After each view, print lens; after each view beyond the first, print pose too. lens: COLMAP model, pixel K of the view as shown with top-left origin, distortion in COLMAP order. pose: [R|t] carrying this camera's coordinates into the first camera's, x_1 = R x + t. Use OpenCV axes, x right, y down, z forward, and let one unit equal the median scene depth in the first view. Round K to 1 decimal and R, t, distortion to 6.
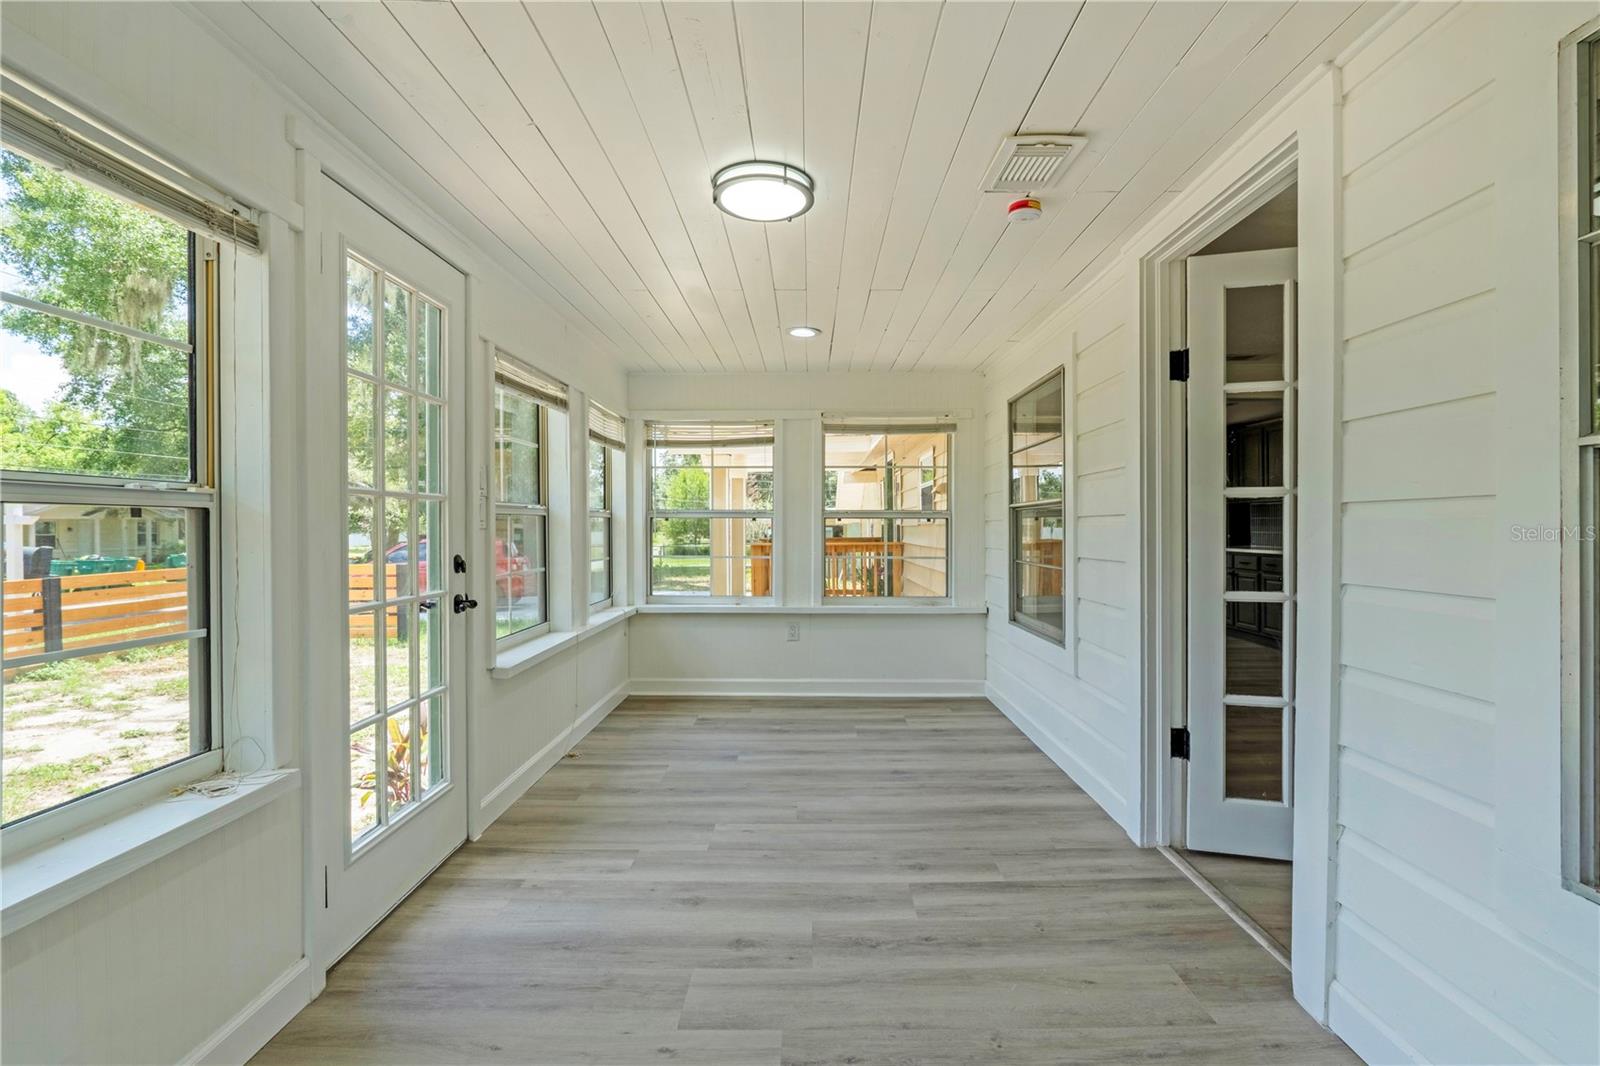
lens RADIAL K [[740.7, 0, 810.1], [0, 740.7, 520.7], [0, 0, 1]] dist [-0.004558, -0.000987]
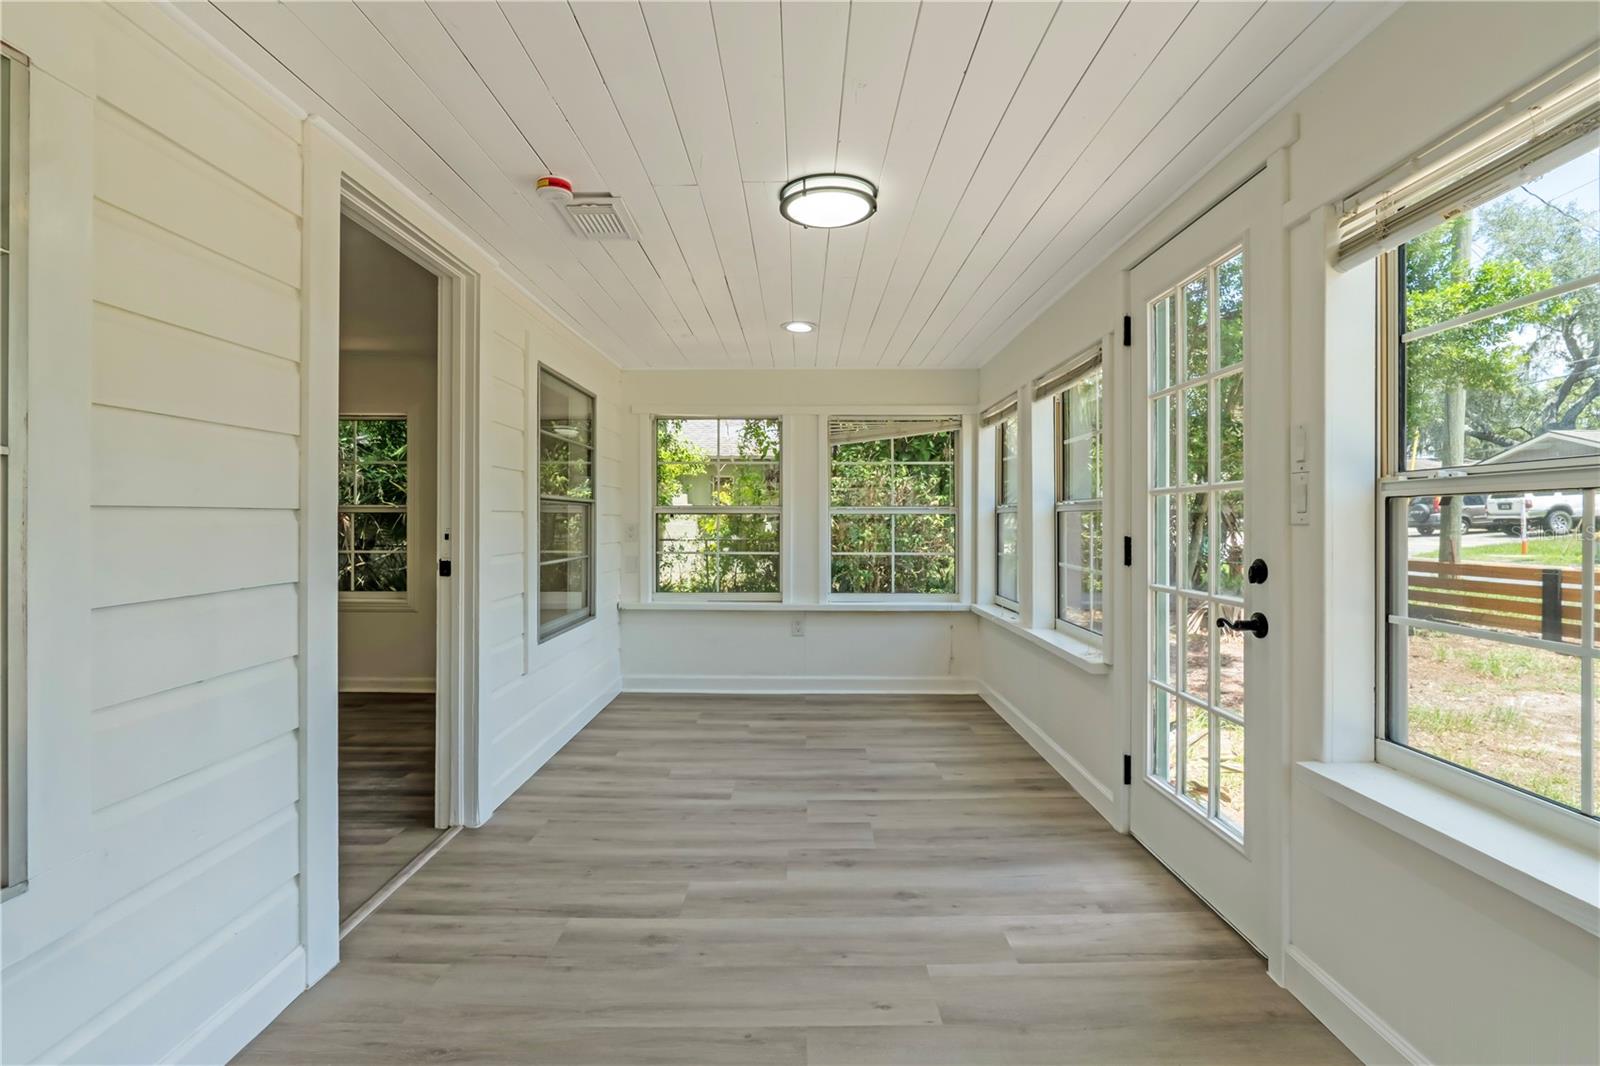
lens RADIAL K [[740.7, 0, 810.1], [0, 740.7, 520.7], [0, 0, 1]] dist [-0.004558, -0.000987]
pose [[-0.999911, 0.009567, -0.009281, -0.024381], [0.009587, 0.999952, -0.002082, 0.007728], [0.009261, -0.002171, -0.999955, 1.923695]]
